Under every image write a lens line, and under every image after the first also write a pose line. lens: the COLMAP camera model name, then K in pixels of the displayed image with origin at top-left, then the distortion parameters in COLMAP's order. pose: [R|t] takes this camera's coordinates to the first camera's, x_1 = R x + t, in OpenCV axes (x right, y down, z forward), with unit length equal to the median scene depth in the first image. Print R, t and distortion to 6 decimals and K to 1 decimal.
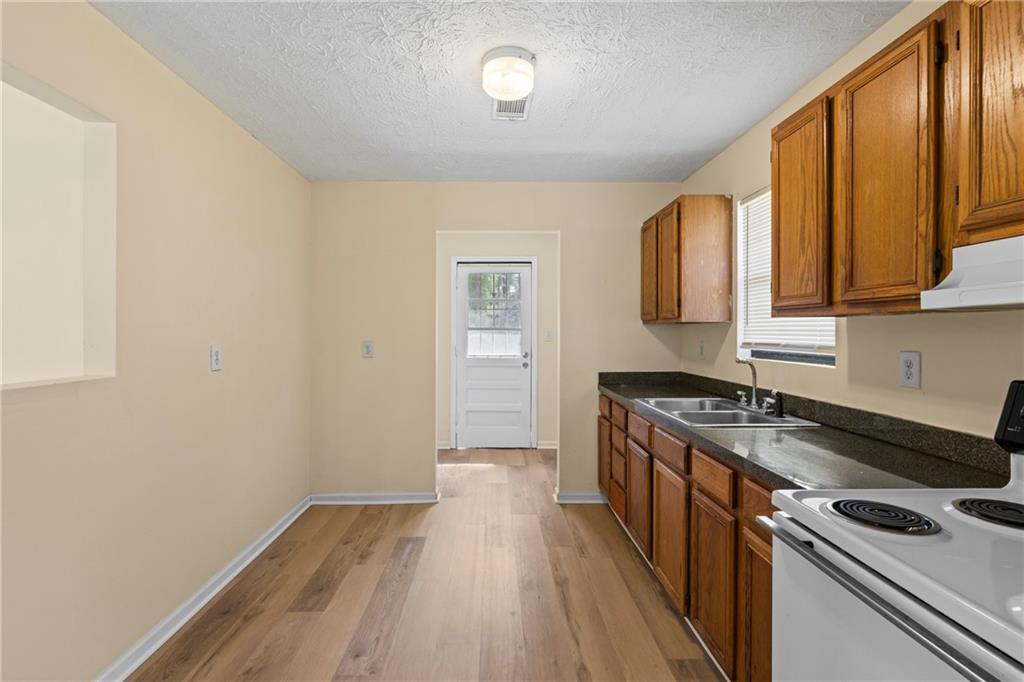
lens RADIAL K [[476.2, 0, 490.2], [0, 476.2, 336.7], [0, 0, 1]] dist [-0.003249, -0.000652]
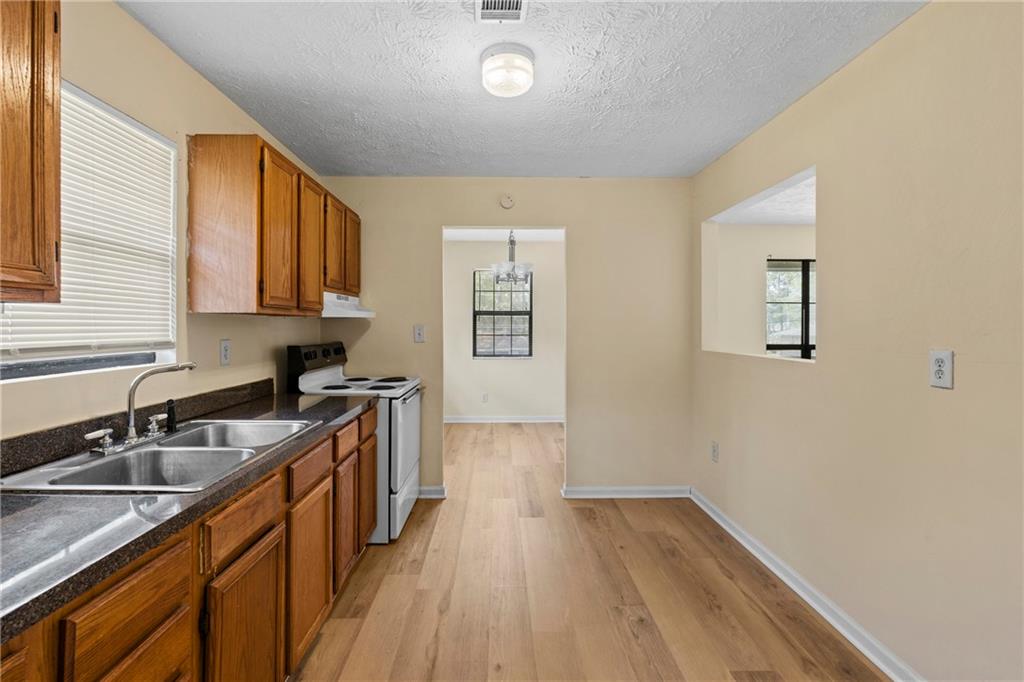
lens RADIAL K [[476.2, 0, 505.5], [0, 476.2, 330.3], [0, 0, 1]] dist [-0.003249, -0.000652]
pose [[-0.999712, -0.003402, -0.023749, 0.053104], [-0.003949, 0.999727, 0.023028, -0.023031], [0.023664, 0.023115, -0.999453, 1.701353]]
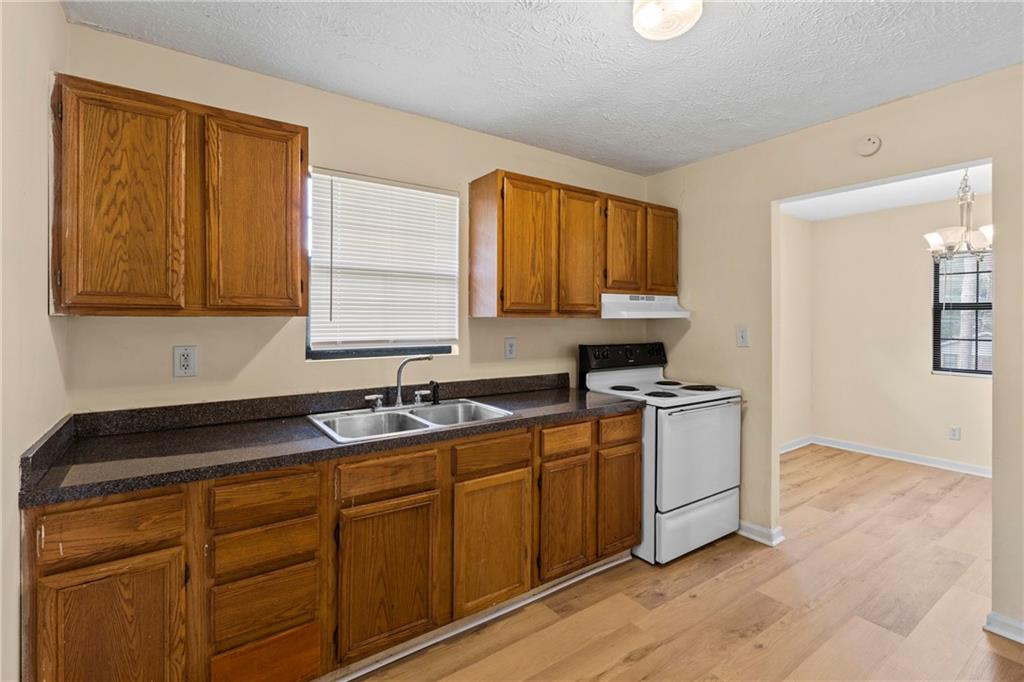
lens RADIAL K [[476.2, 0, 507.5], [0, 476.2, 322.6], [0, 0, 1]] dist [-0.003249, -0.000652]
pose [[-0.579997, -0.007472, 0.814585, -0.379830], [0.007777, 0.999862, 0.014709, -0.036277], [-0.814582, 0.014866, -0.579858, 1.411780]]
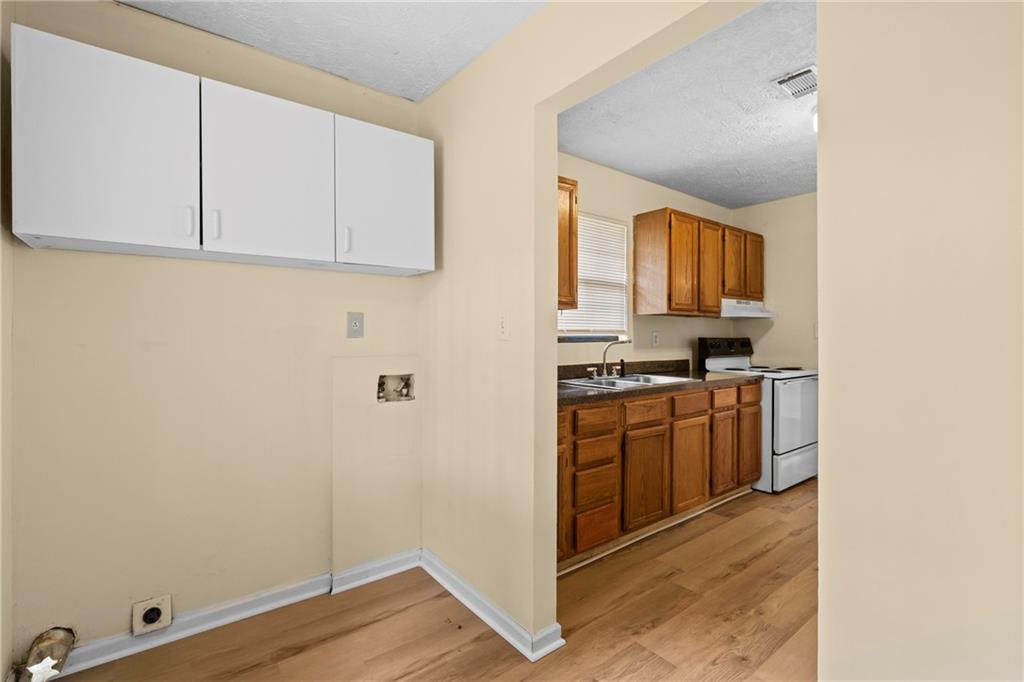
lens RADIAL K [[476.2, 0, 510.0], [0, 476.2, 337.3], [0, 0, 1]] dist [-0.003249, -0.000652]
pose [[-0.624312, 0.000950, 0.781175, -0.350983], [0.011922, 0.999894, 0.008311, 0.021647], [-0.781084, 0.014502, -0.624257, 2.106819]]
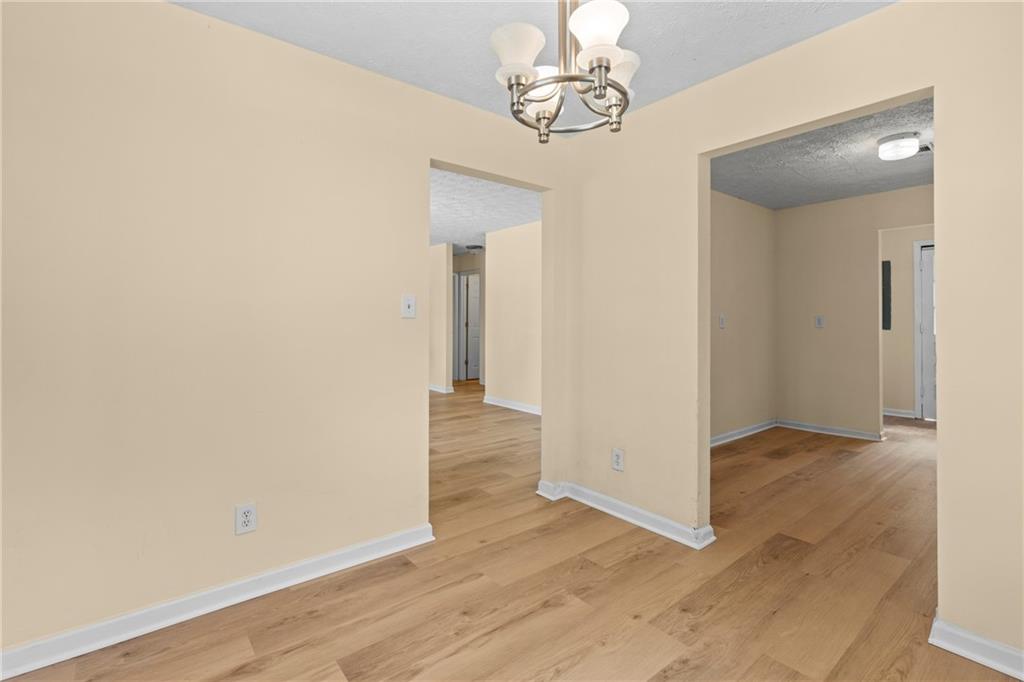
lens RADIAL K [[476.2, 0, 513.5], [0, 476.2, 312.5], [0, 0, 1]] dist [-0.003249, -0.000652]
pose [[0.637152, -0.014417, -0.770604, 0.385882], [-0.007353, 0.999666, -0.024782, 0.061648], [0.770703, 0.021456, 0.636833, -0.908604]]
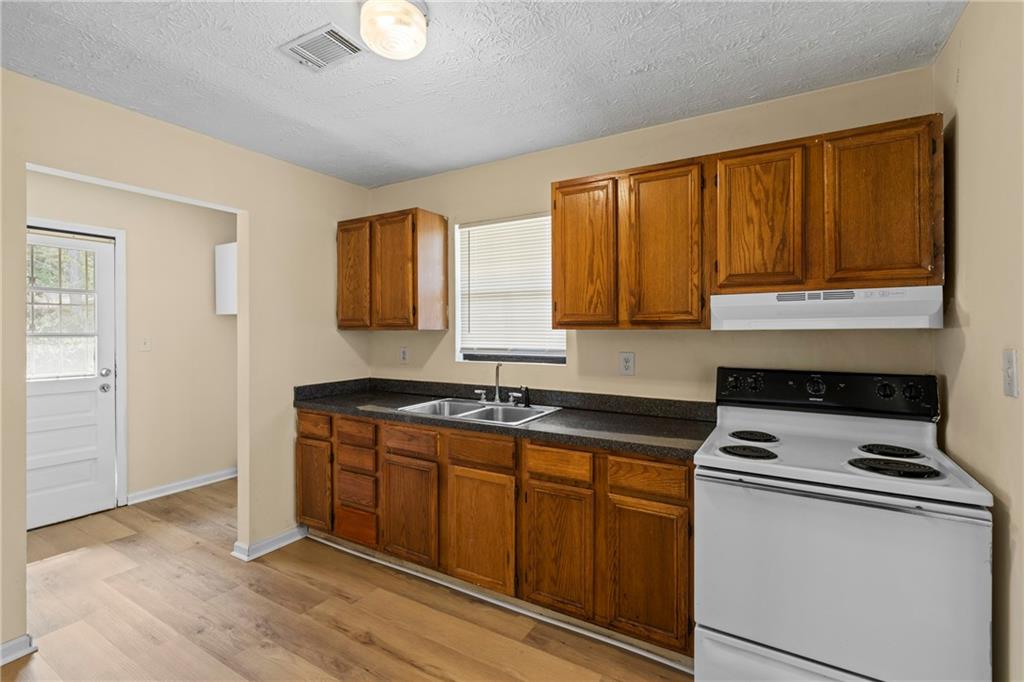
lens RADIAL K [[476.2, 0, 505.8], [0, 476.2, 331.1], [0, 0, 1]] dist [-0.003249, -0.000652]
pose [[0.519340, -0.003055, 0.854562, -0.468654], [0.012050, 0.999920, -0.003748, -0.026701], [-0.854483, 0.012244, 0.519335, 0.363003]]
